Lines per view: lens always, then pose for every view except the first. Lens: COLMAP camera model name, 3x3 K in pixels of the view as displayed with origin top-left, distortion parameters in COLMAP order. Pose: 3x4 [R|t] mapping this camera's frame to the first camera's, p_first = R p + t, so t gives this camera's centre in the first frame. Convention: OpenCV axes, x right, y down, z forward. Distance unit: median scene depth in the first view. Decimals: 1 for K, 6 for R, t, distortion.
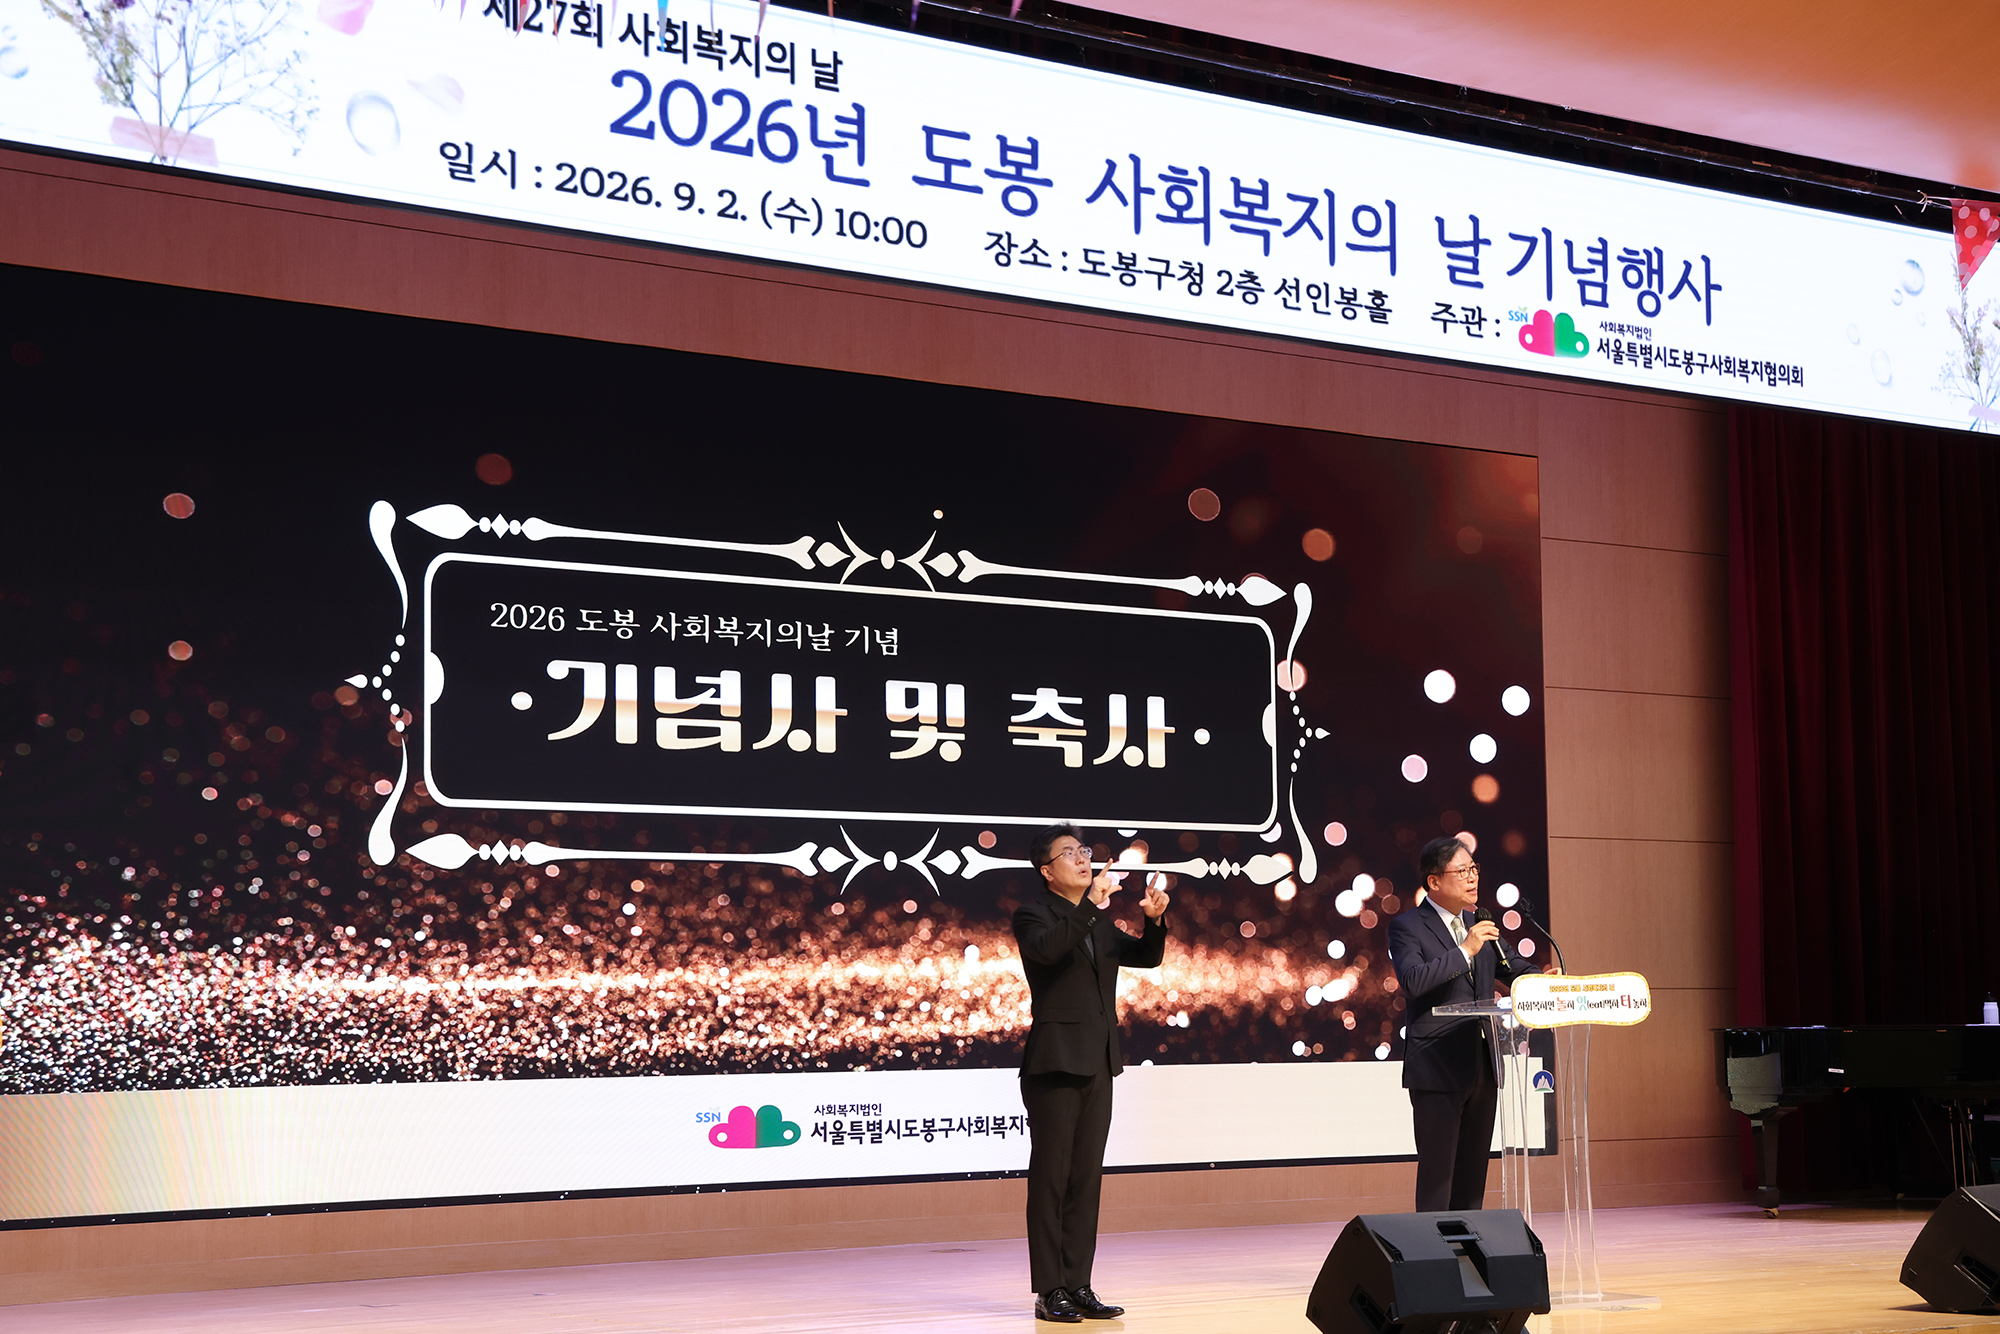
lens RADIAL K [[3181.9, 0, 1042.3], [0, 3181.9, 797.1], [0, 0, 1]] dist [0.066646, 0.000000]
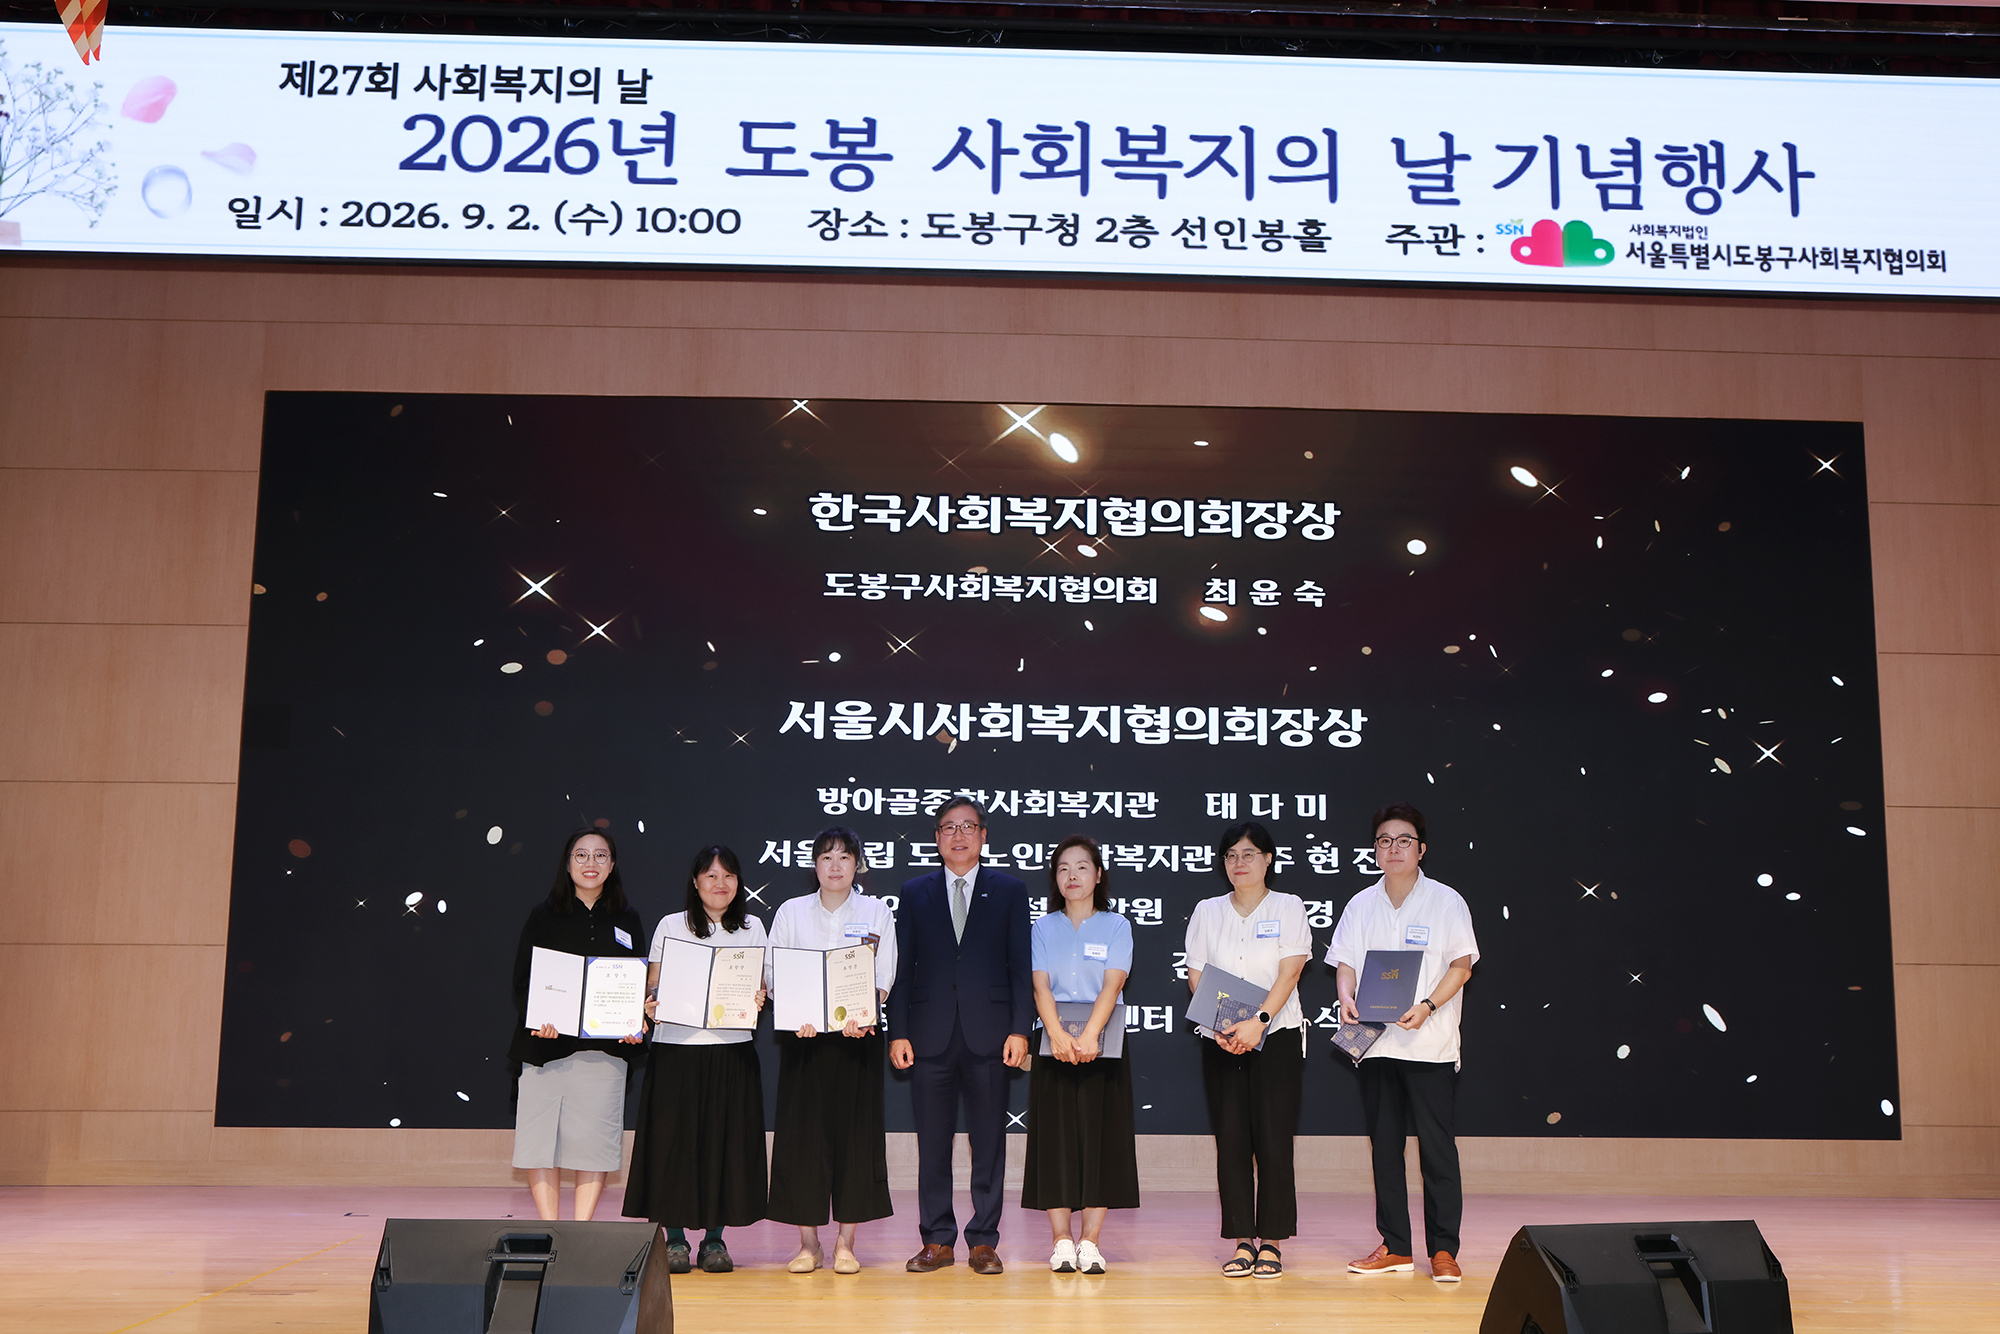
lens RADIAL K [[1970.7, 0, 1080.5], [0, 1970.7, 706.3], [0, 0, 1]] dist [-0.046908, 0.000000]
pose [[0.842354, -0.059220, -0.535660, 0.336264], [0.020552, 0.996751, -0.077877, 0.030307], [0.538532, 0.054591, 0.840835, 0.448320]]
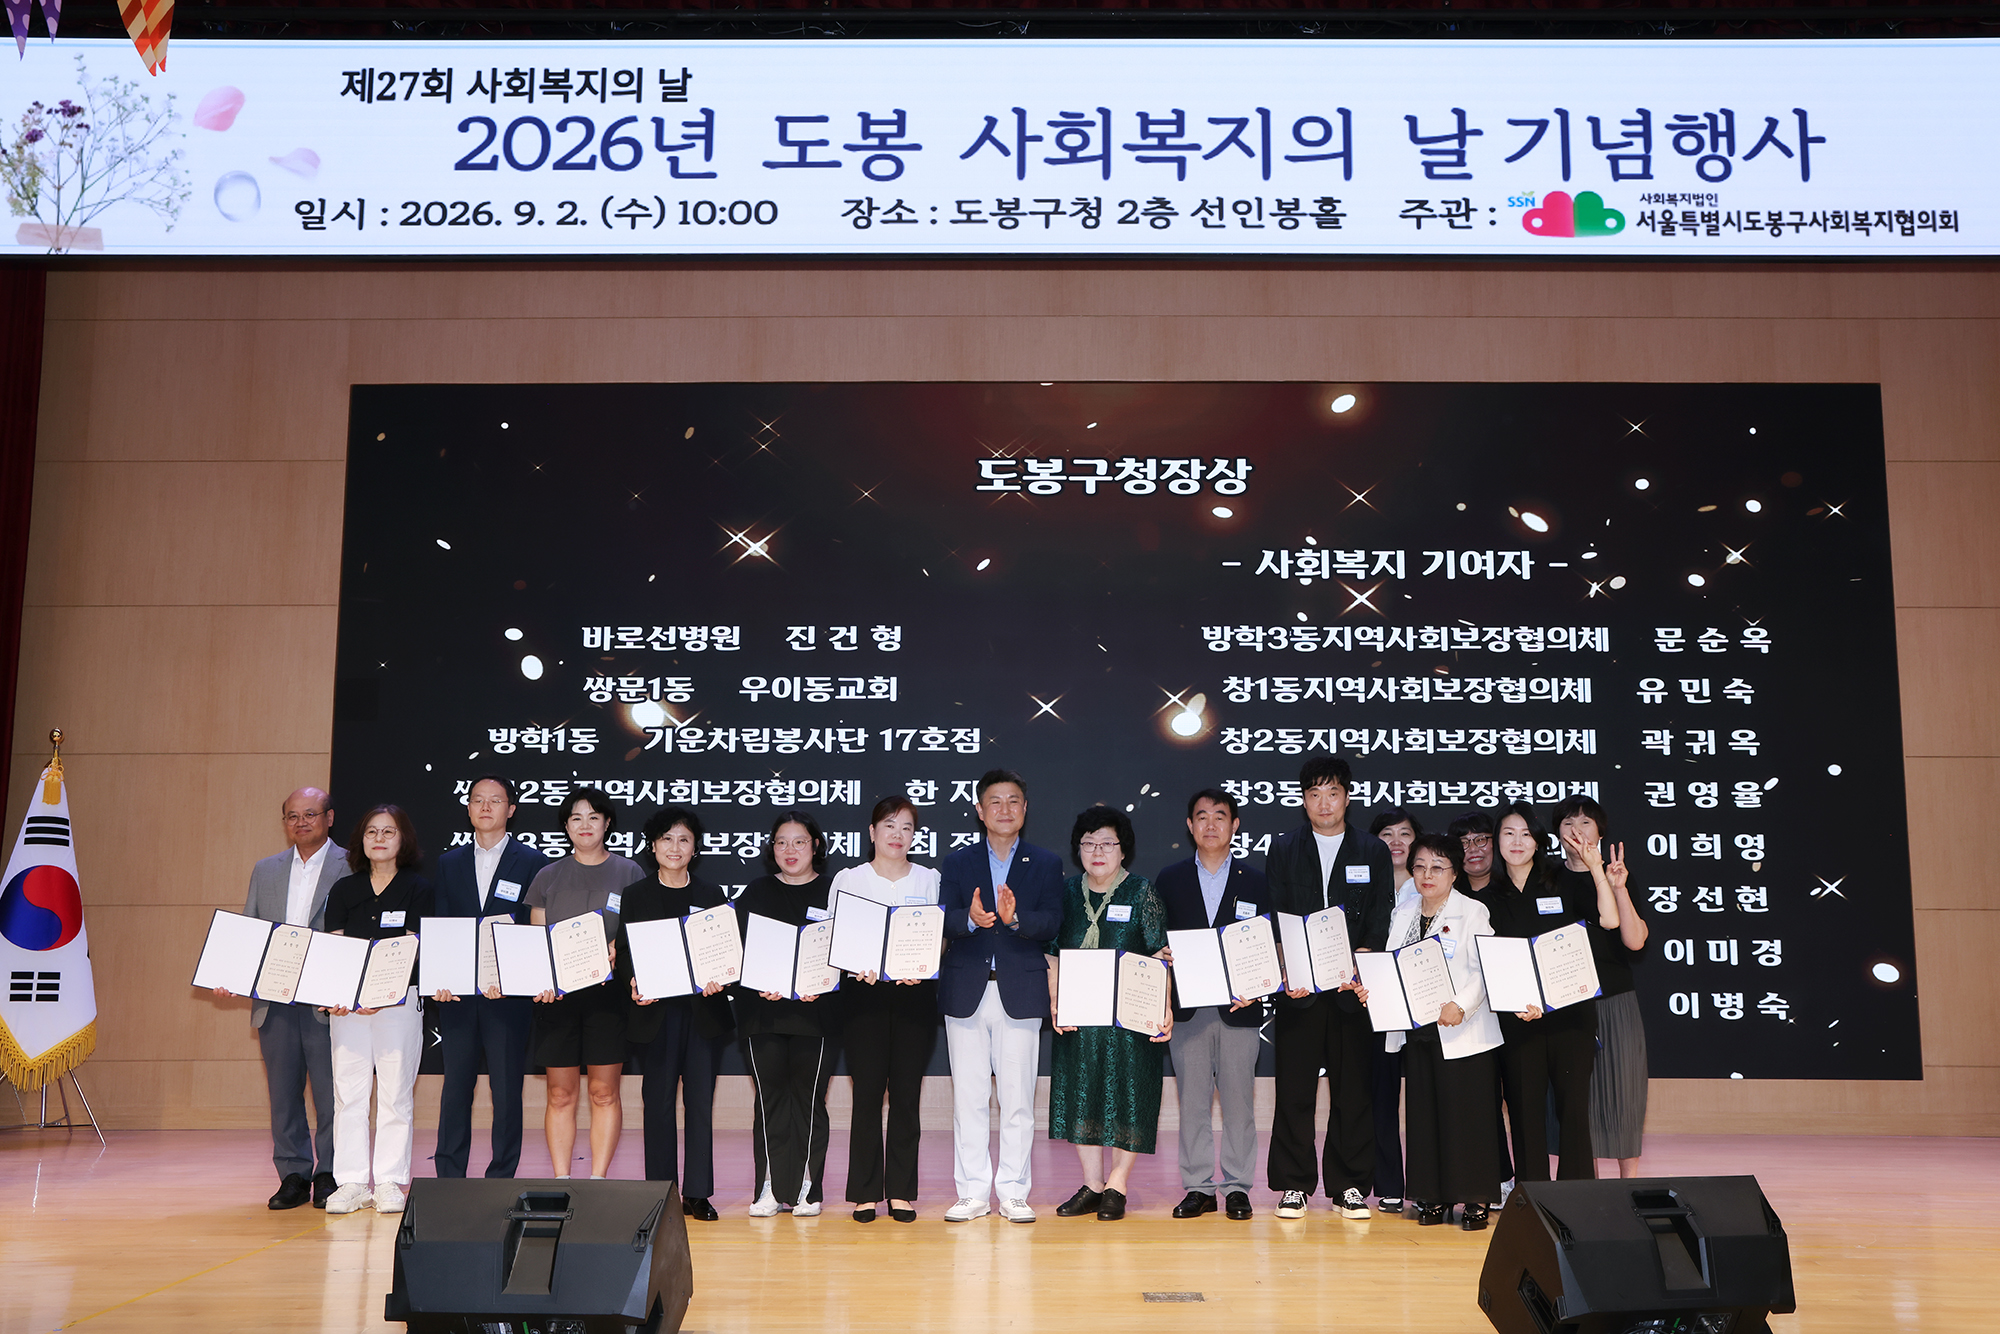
lens RADIAL K [[1813.6, 0, 1069.3], [0, 1813.6, 702.8], [0, 0, 1]] dist [-0.029562, 0.000000]
pose [[0.813301, -0.059384, -0.578805, 0.337564], [0.029241, 0.997693, -0.061273, 0.028638], [0.581108, 0.032908, 0.813161, 0.475179]]
